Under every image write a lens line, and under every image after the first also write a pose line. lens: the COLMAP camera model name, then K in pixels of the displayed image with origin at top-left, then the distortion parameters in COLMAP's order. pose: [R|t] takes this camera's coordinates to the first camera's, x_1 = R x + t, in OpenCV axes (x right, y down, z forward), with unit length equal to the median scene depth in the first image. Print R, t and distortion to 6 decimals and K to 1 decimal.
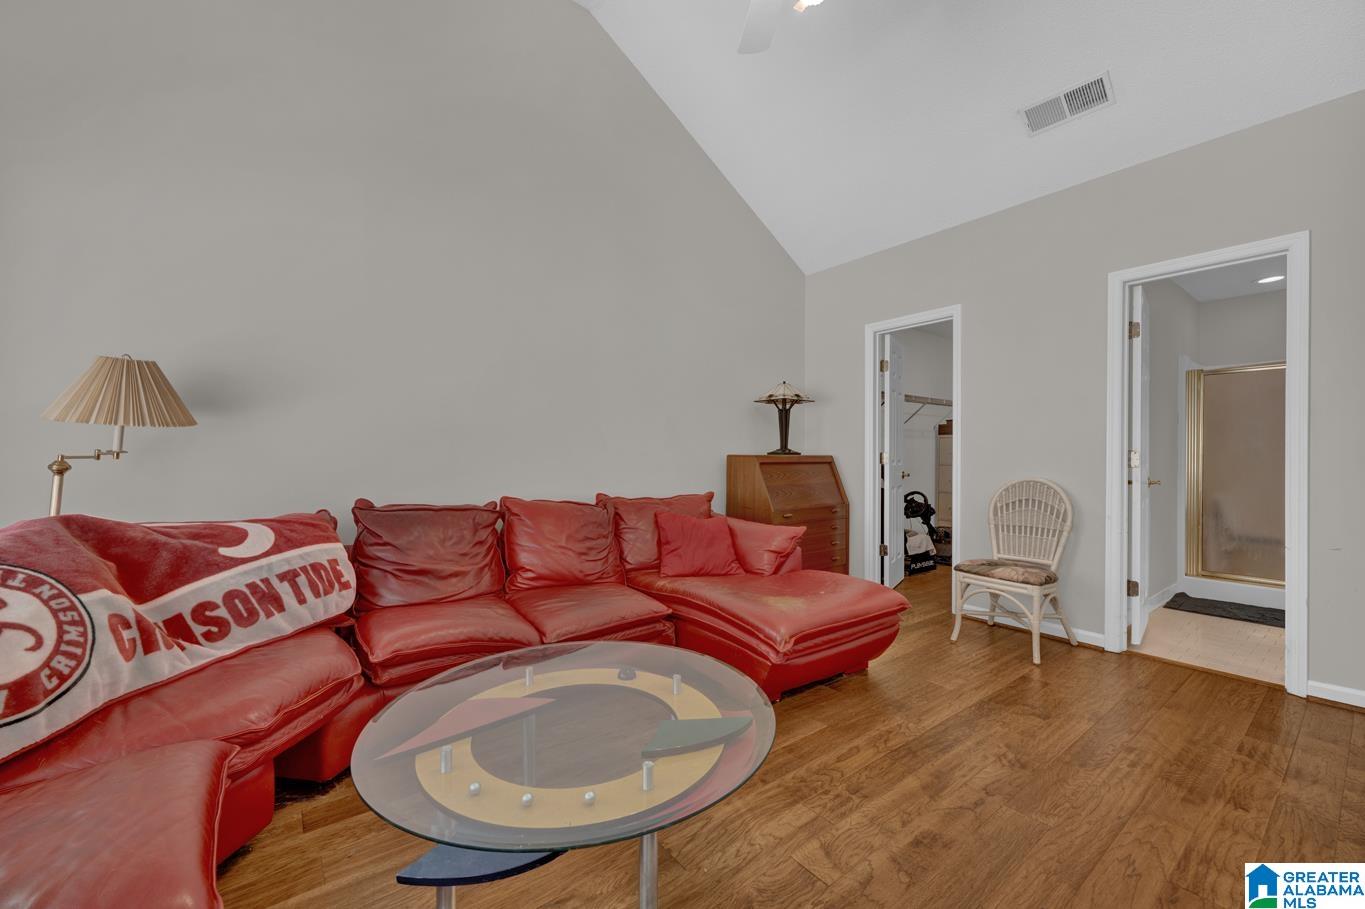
lens RADIAL K [[537.9, 0, 680.1], [0, 537.9, 449.5], [0, 0, 1]] dist [-0.001057, -0.000258]
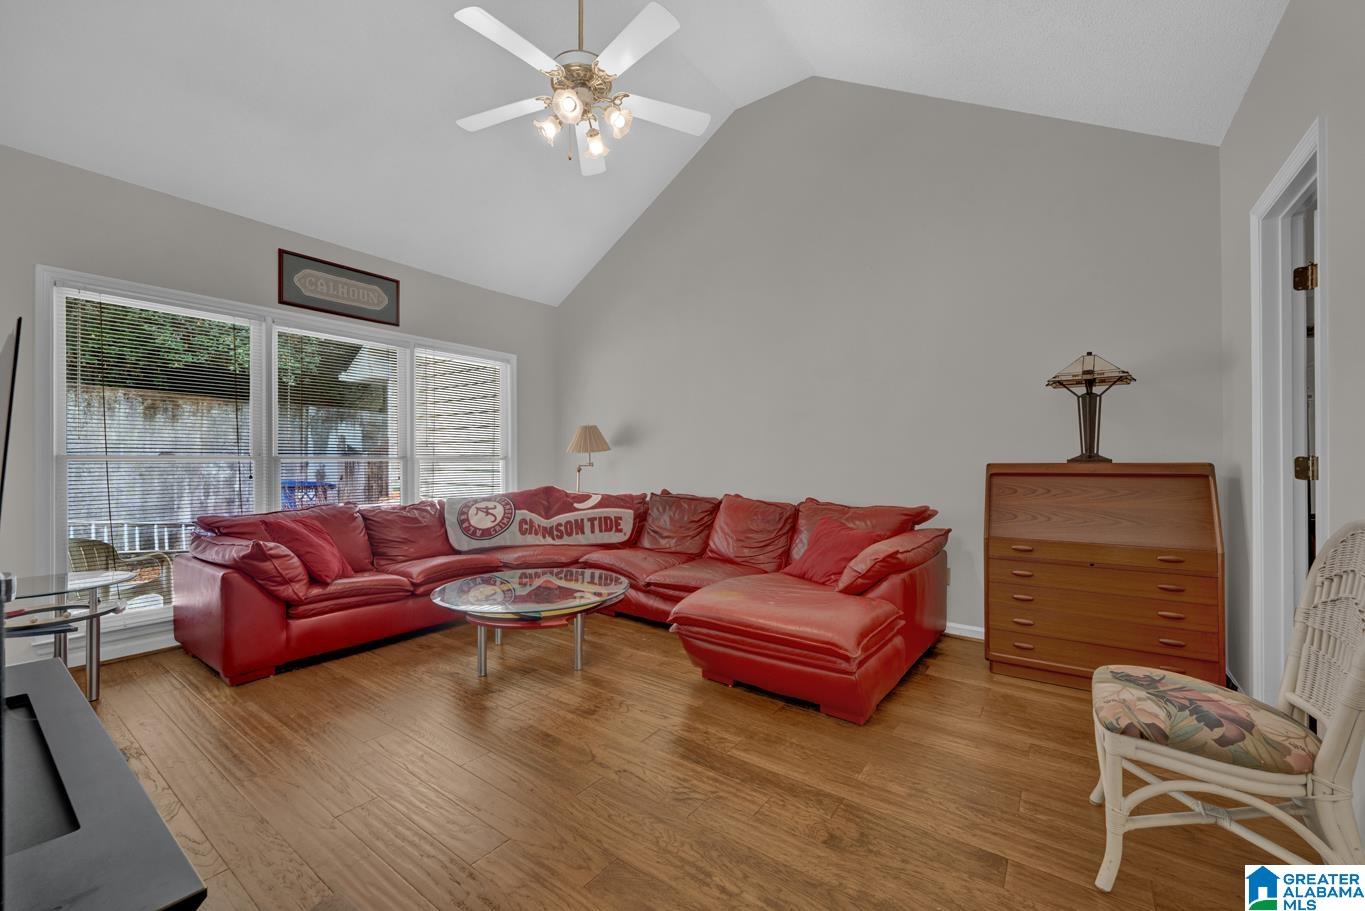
lens RADIAL K [[537.9, 0, 689.9], [0, 537.9, 460.5], [0, 0, 1]] dist [-0.001057, -0.000258]
pose [[0.301062, -0.007791, -0.953573, 1.441818], [0.011269, 0.999926, -0.004612, 0.008492], [0.953538, -0.009357, 0.301128, 0.701556]]
